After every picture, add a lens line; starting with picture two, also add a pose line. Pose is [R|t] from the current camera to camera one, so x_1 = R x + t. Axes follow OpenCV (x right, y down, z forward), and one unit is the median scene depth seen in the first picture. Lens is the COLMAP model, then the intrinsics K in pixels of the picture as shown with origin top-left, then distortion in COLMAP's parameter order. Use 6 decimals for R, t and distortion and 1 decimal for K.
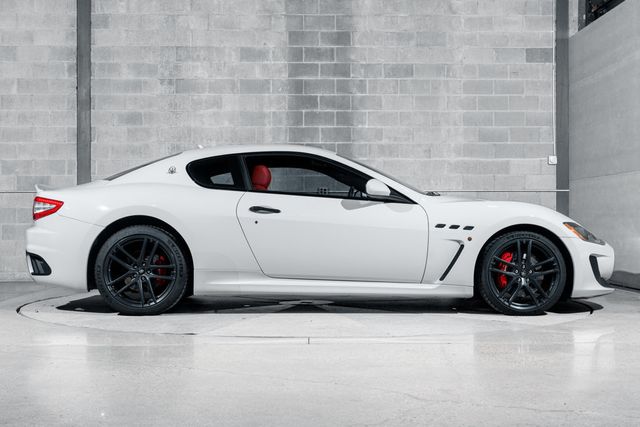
lens RADIAL K [[811.9, 0, 324.4], [0, 811.9, 223.4], [0, 0, 1]] dist [0.007304, 0.000000]
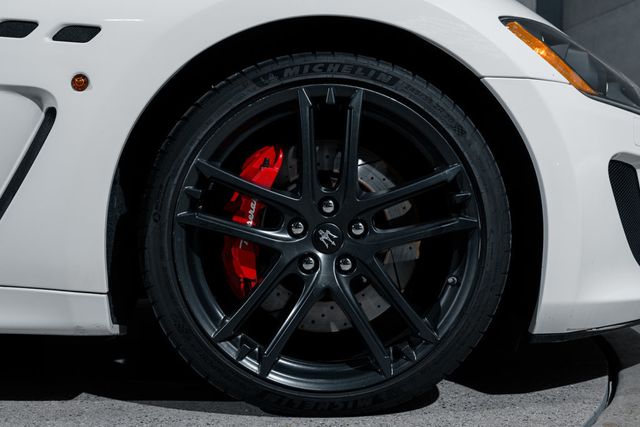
lens RADIAL K [[978.1, 0, 321.3], [0, 978.1, 212.8], [0, 0, 1]] dist [-0.035603, 0.000000]
pose [[0.999893, -0.000909, 0.014571, 0.144736], [0.000085, 0.998406, 0.056435, 0.023907], [-0.014599, -0.056428, 0.998300, 0.436410]]
